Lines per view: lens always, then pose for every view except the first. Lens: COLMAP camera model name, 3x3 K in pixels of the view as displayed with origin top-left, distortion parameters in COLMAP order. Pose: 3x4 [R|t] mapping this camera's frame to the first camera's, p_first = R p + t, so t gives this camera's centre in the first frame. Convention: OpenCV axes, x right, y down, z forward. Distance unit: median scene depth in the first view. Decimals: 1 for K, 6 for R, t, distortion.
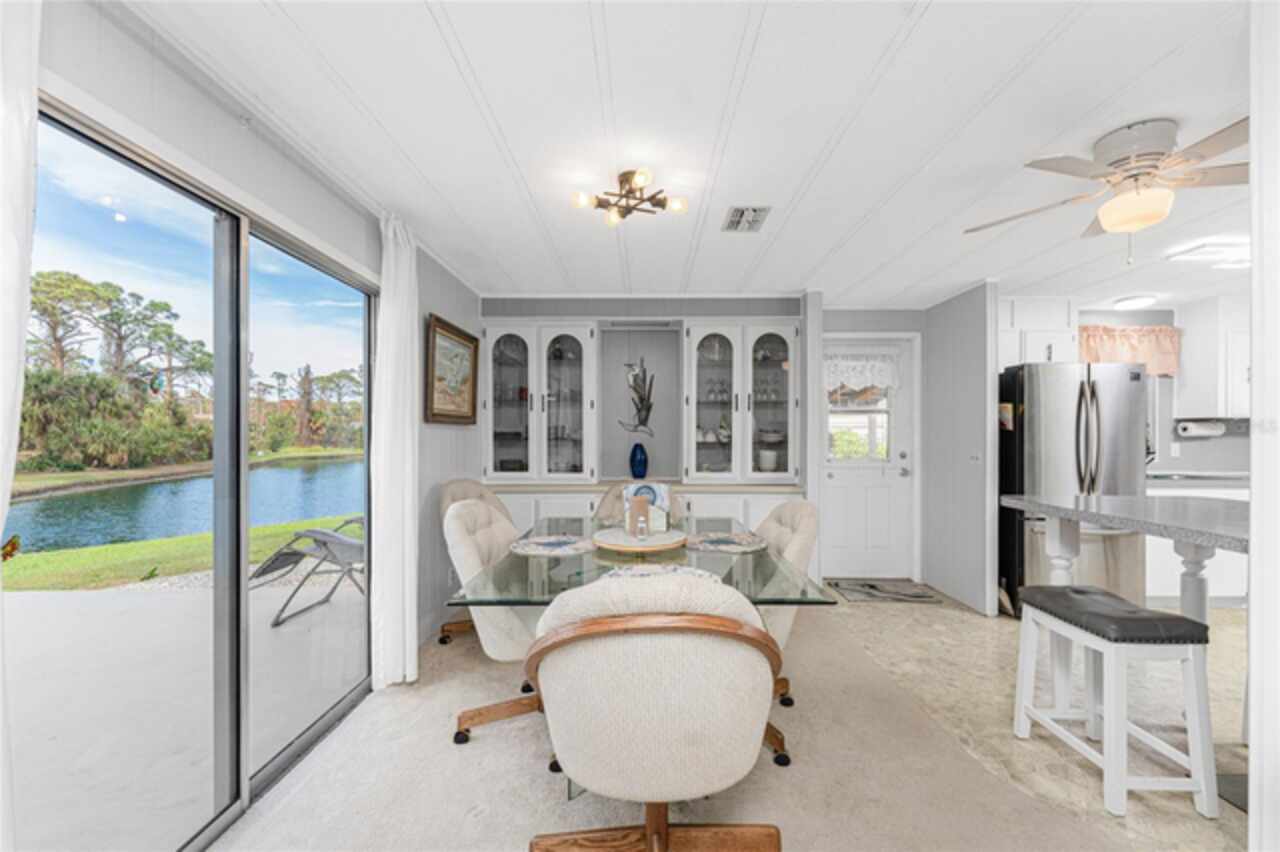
lens RADIAL K [[510.2, 0, 642.3], [0, 510.2, 435.4], [0, 0, 1]] dist [0.000512, -0.000372]
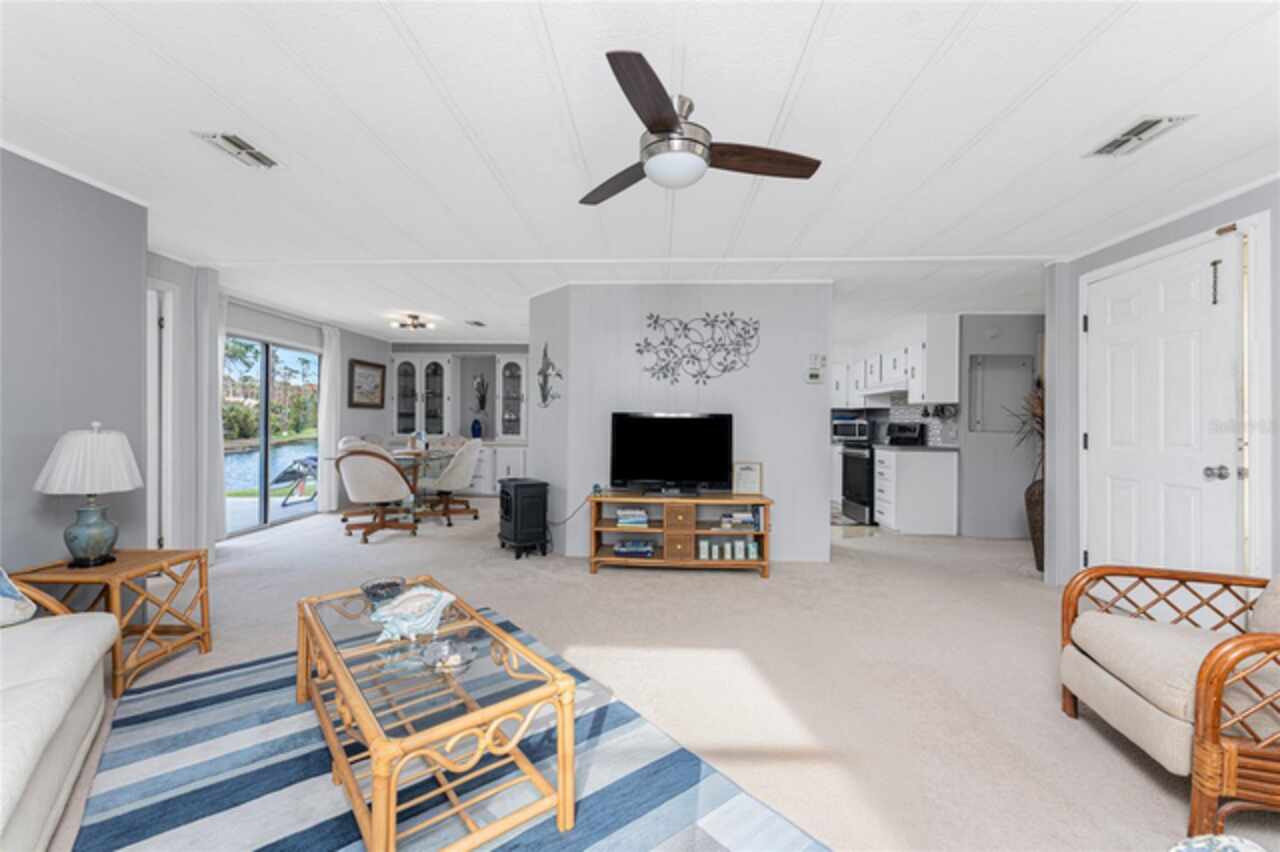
lens RADIAL K [[510.2, 0, 646.9], [0, 510.2, 419.6], [0, 0, 1]] dist [0.000512, -0.000372]
pose [[0.999581, 0.010656, -0.026906, 0.665541], [-0.010764, 0.999935, -0.003872, 0.015888], [0.026863, 0.004160, 0.999630, -0.848375]]
